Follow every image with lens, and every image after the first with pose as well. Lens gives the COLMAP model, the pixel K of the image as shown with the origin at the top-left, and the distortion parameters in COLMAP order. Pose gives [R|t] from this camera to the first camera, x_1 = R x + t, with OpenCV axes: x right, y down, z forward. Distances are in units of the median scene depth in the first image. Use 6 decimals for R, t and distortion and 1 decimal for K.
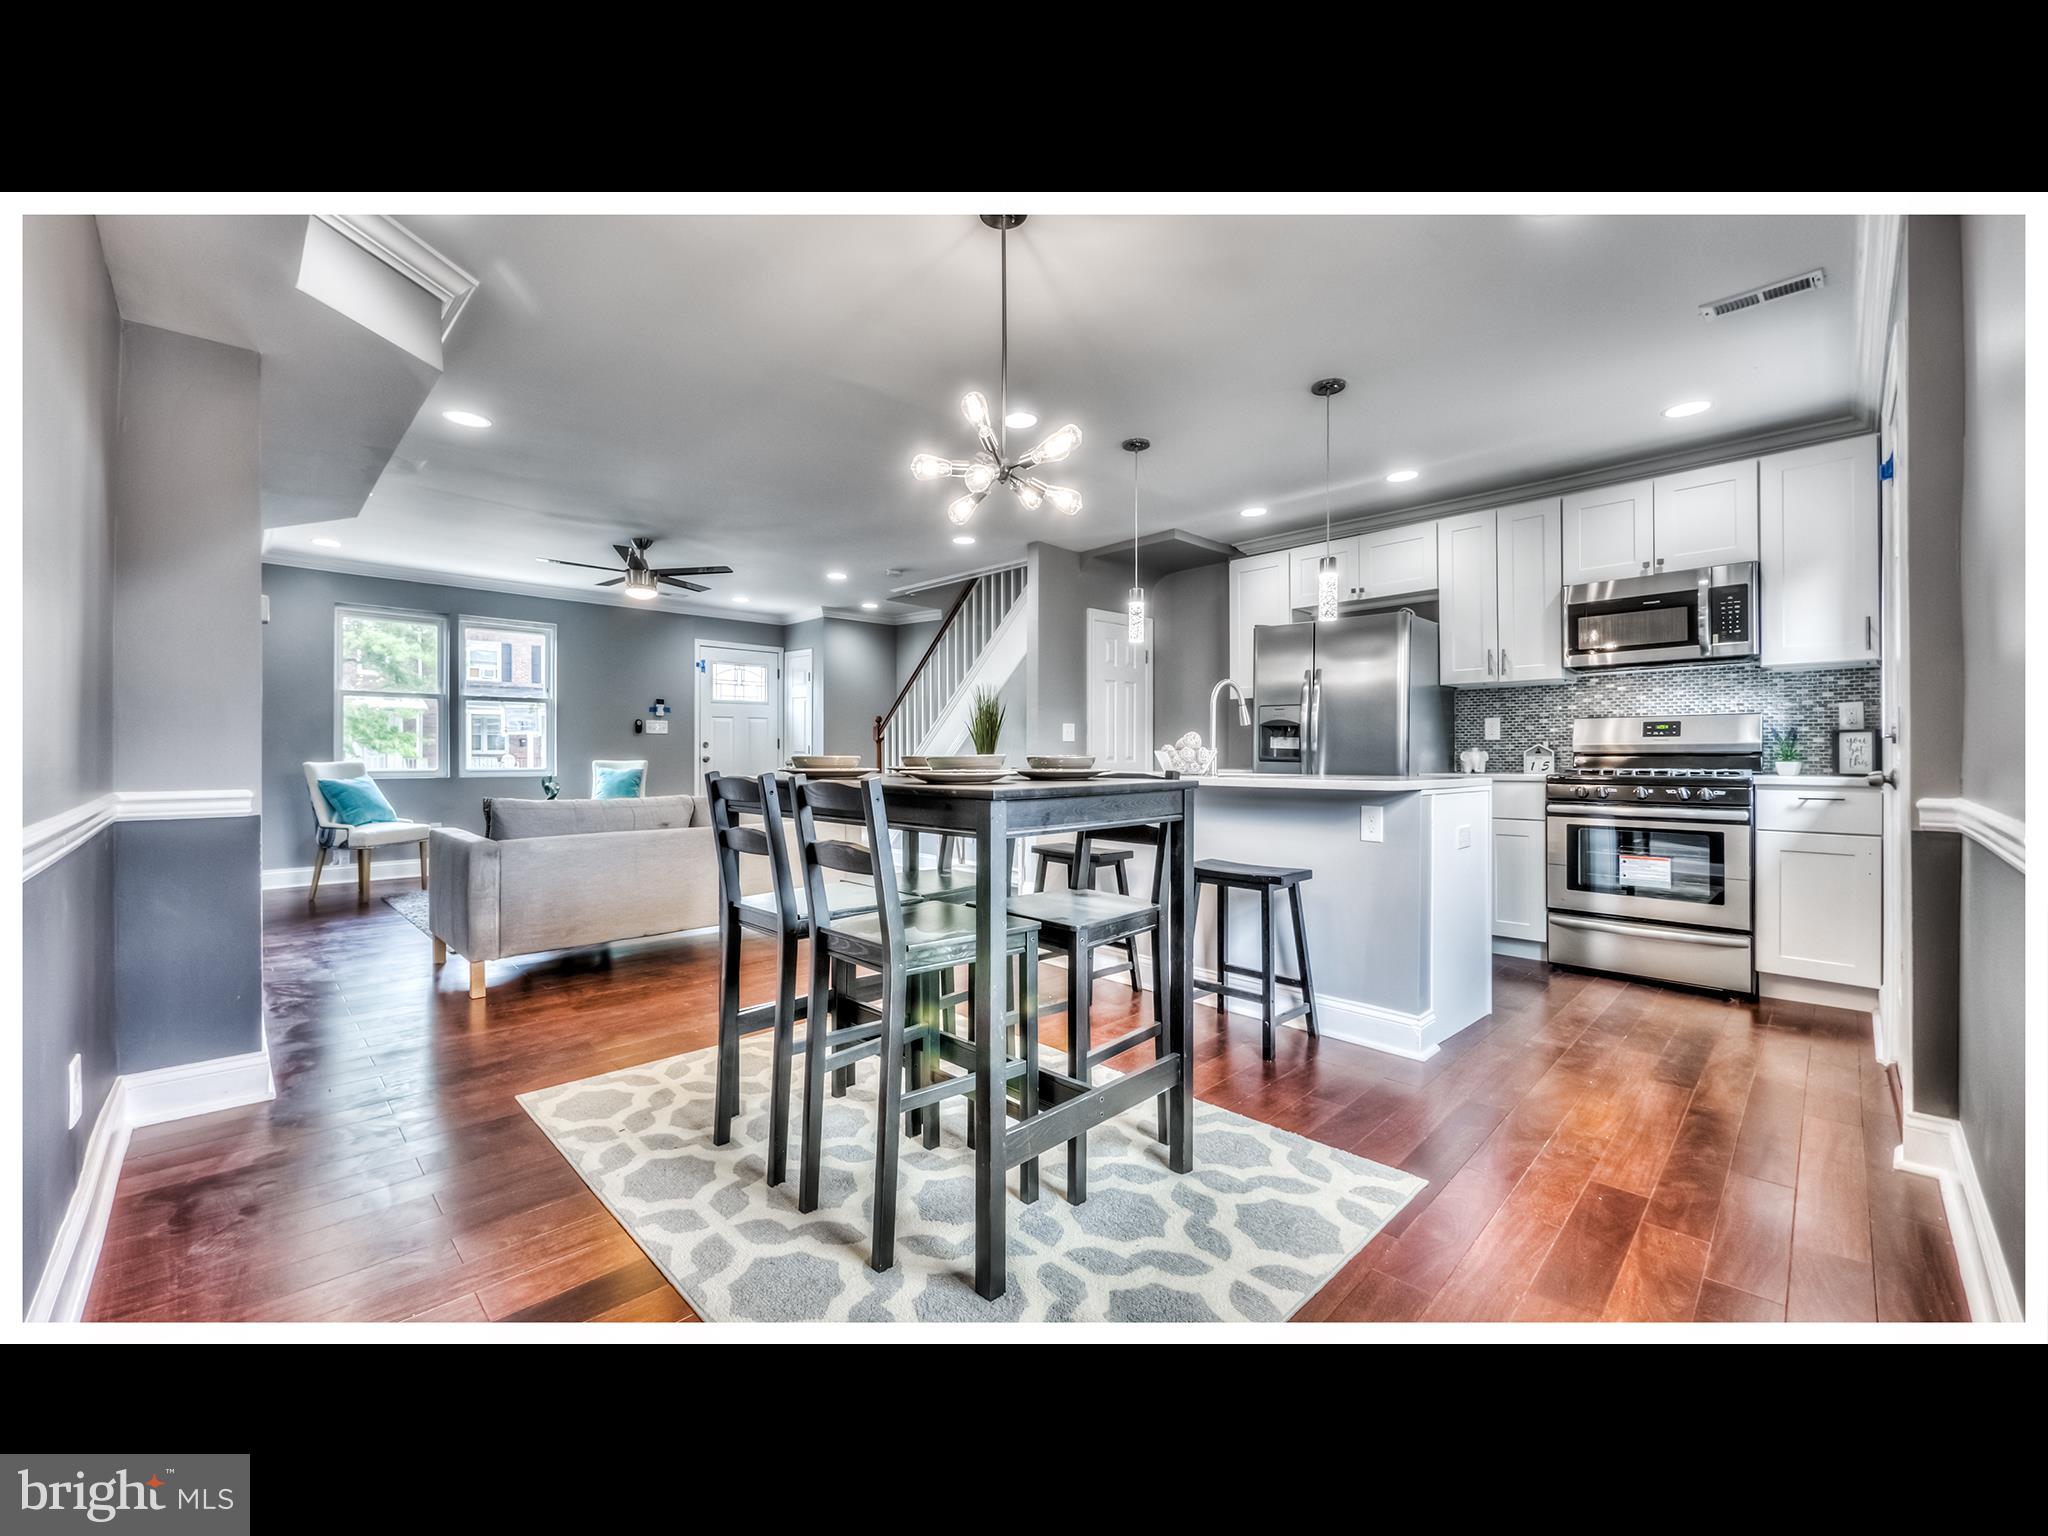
lens RADIAL K [[799.3, 0, 1040.0], [0, 799.3, 753.3], [0, 0, 1]] dist [-0.002131, -0.000676]
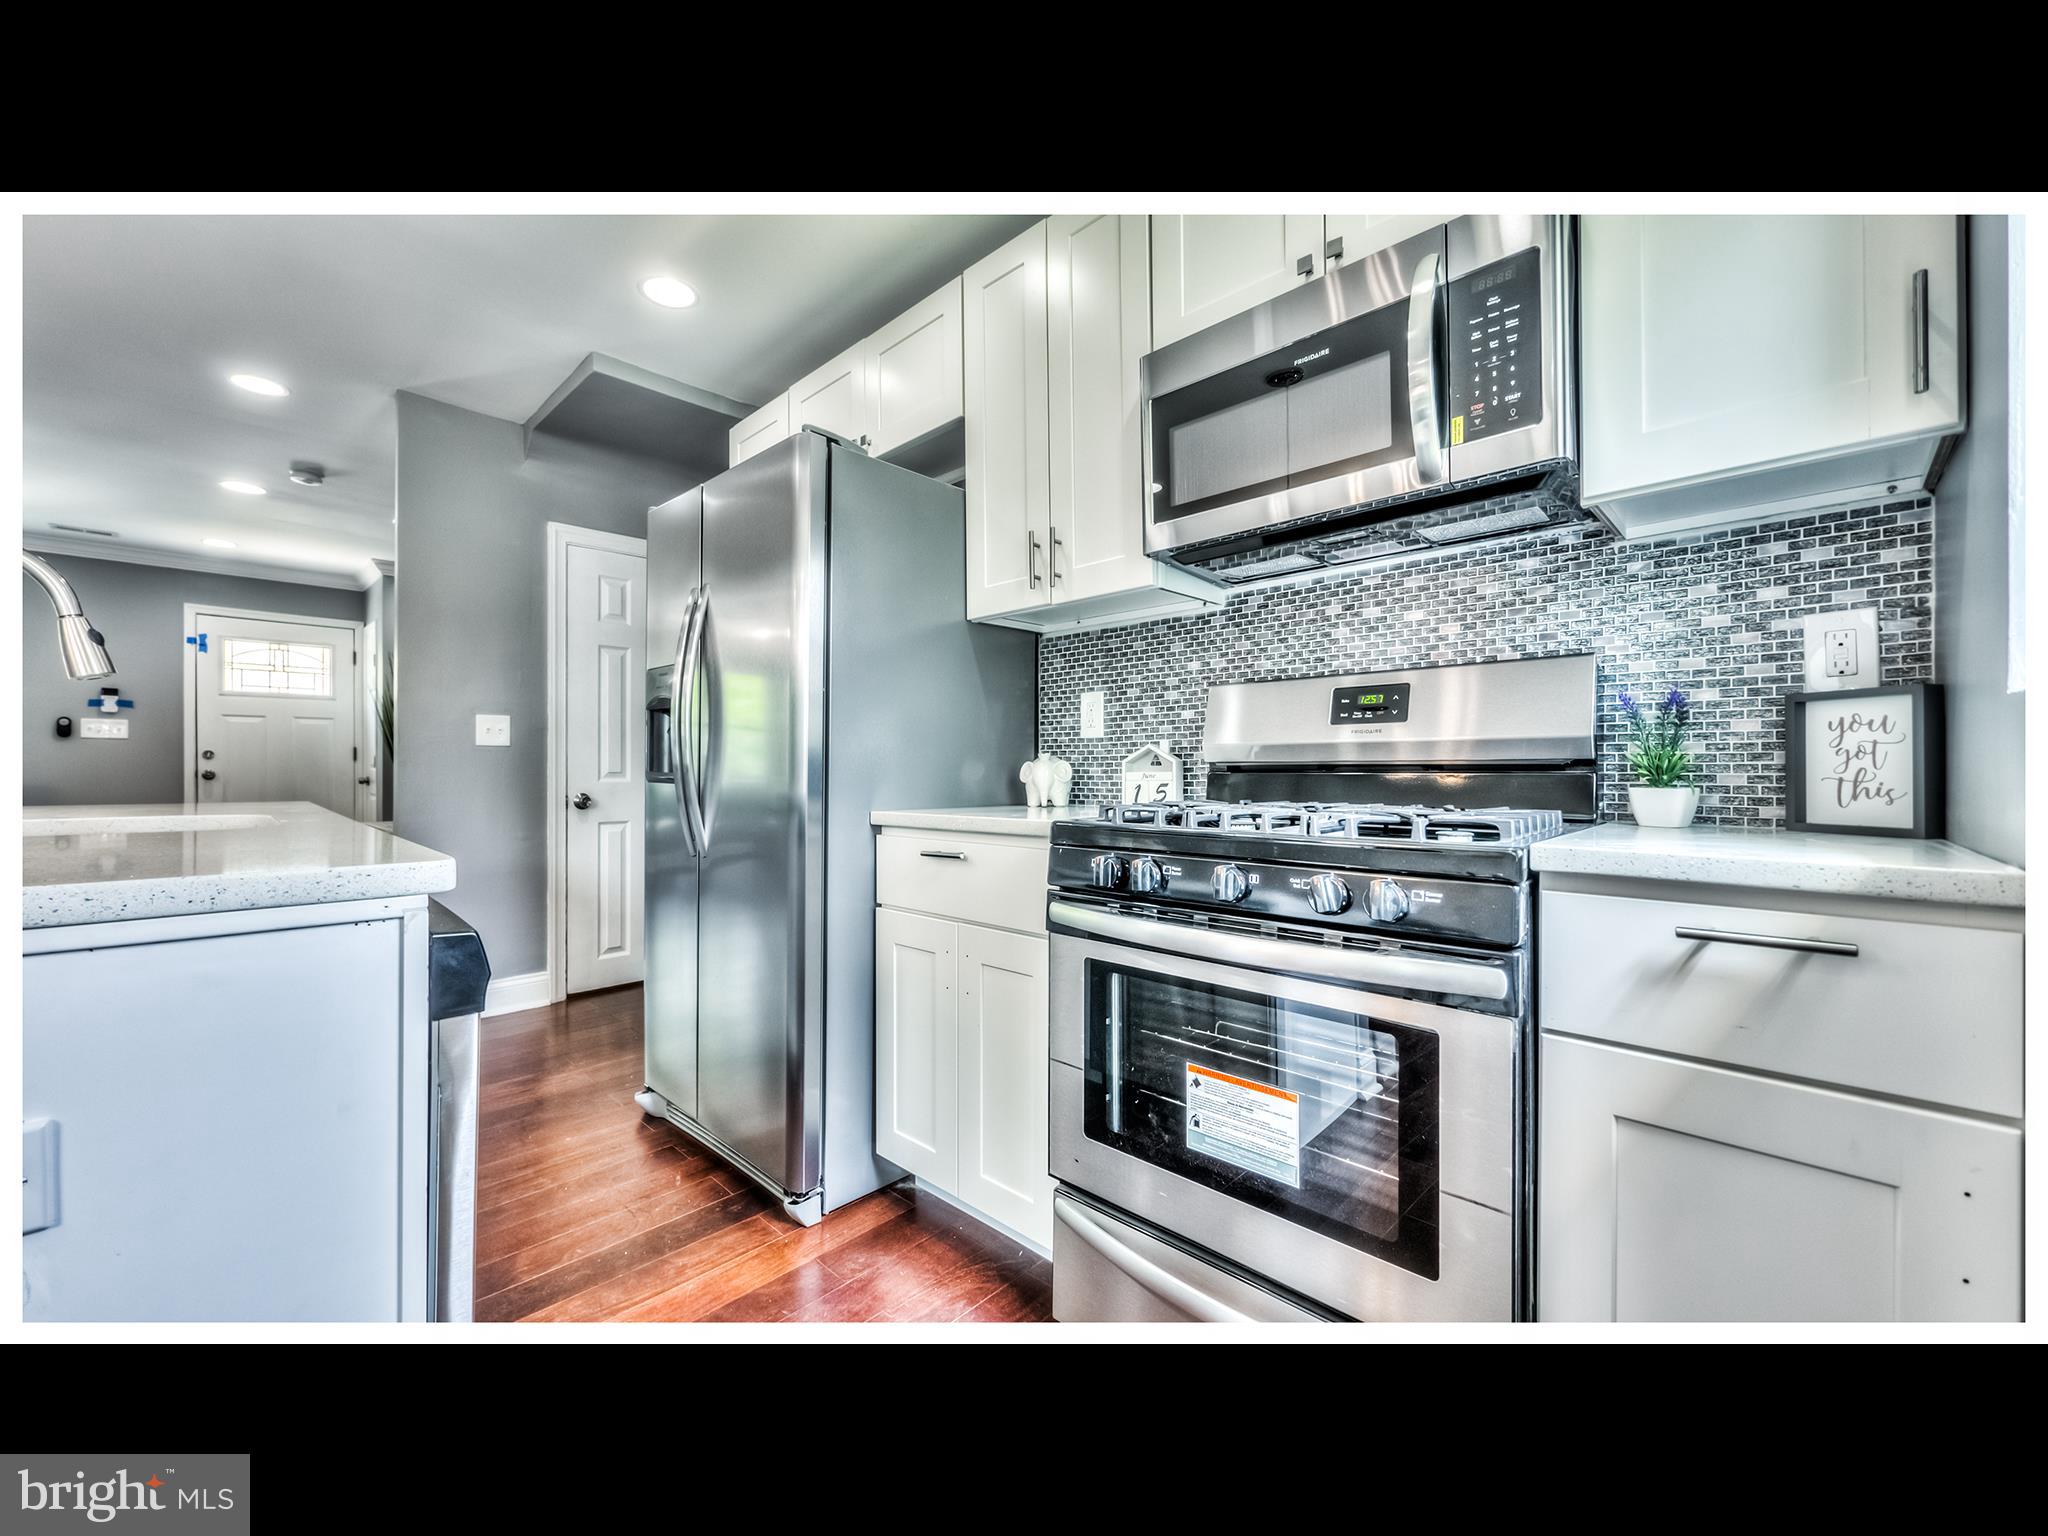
lens RADIAL K [[799.3, 0, 1030.9], [0, 799.3, 768.3], [0, 0, 1]] dist [-0.002131, -0.000676]
pose [[0.999124, 0.000611, 0.041846, 0.553049], [-0.000562, 0.999999, -0.001170, 0.002015], [-0.041846, 0.001146, 0.999123, 0.565964]]
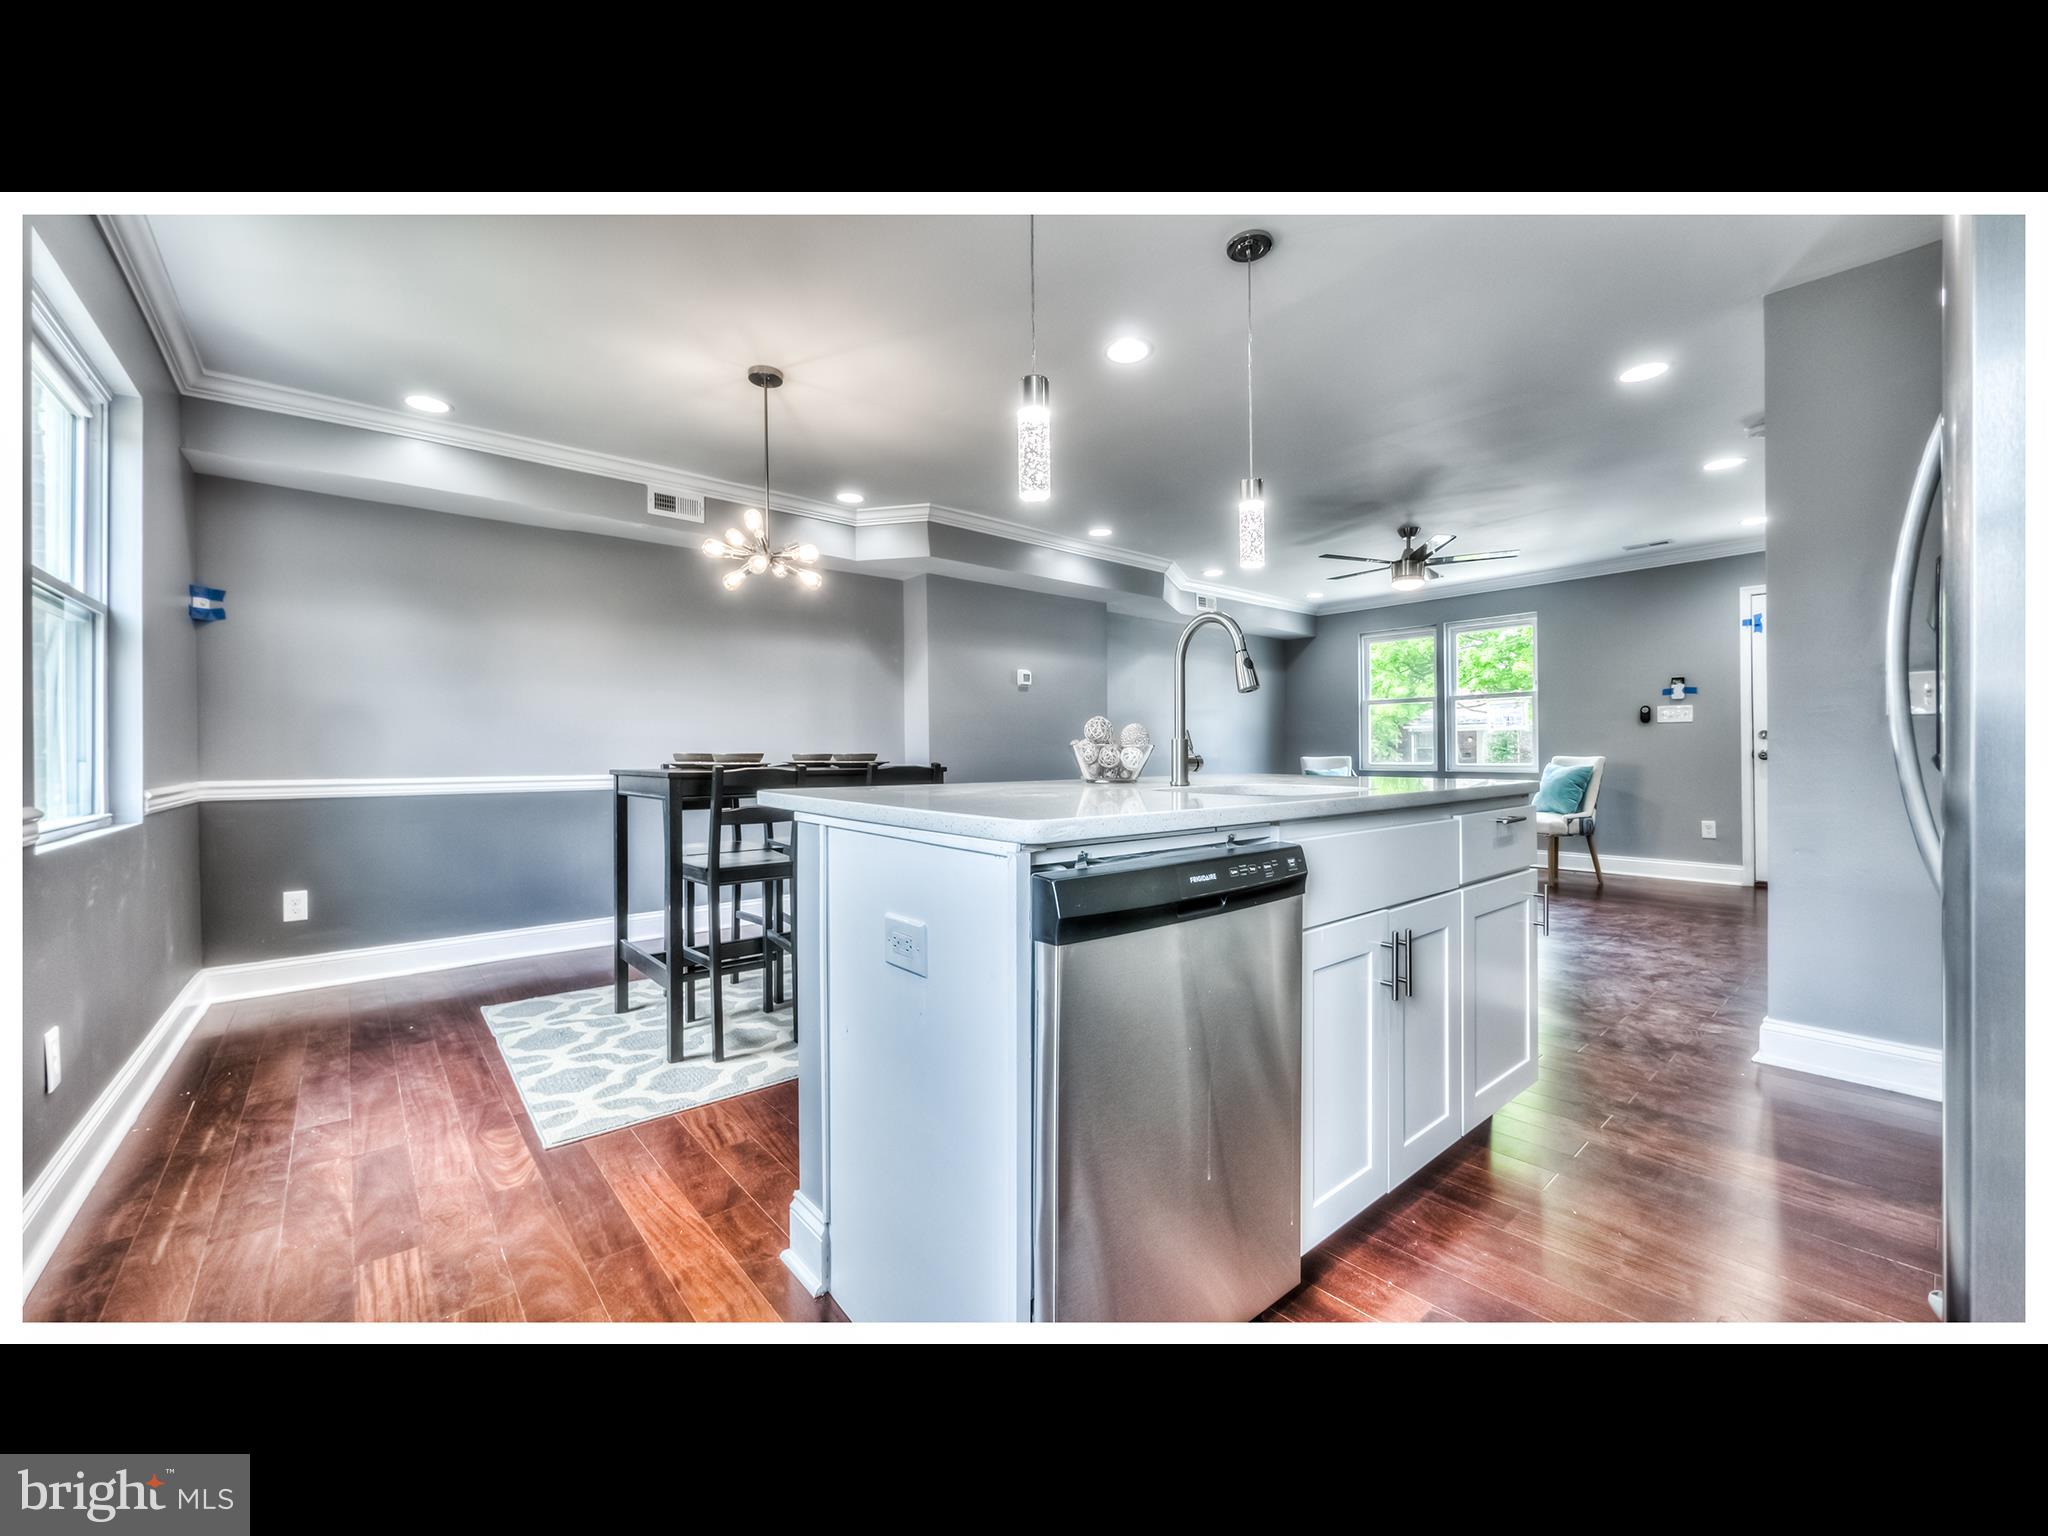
lens RADIAL K [[799.3, 0, 987.4], [0, 799.3, 755.8], [0, 0, 1]] dist [-0.002131, -0.000676]
pose [[-0.111312, 0.001690, -0.993784, 0.717844], [0.007097, 0.999974, 0.000905, 0.004812], [0.993760, -0.006953, -0.111321, 0.827393]]
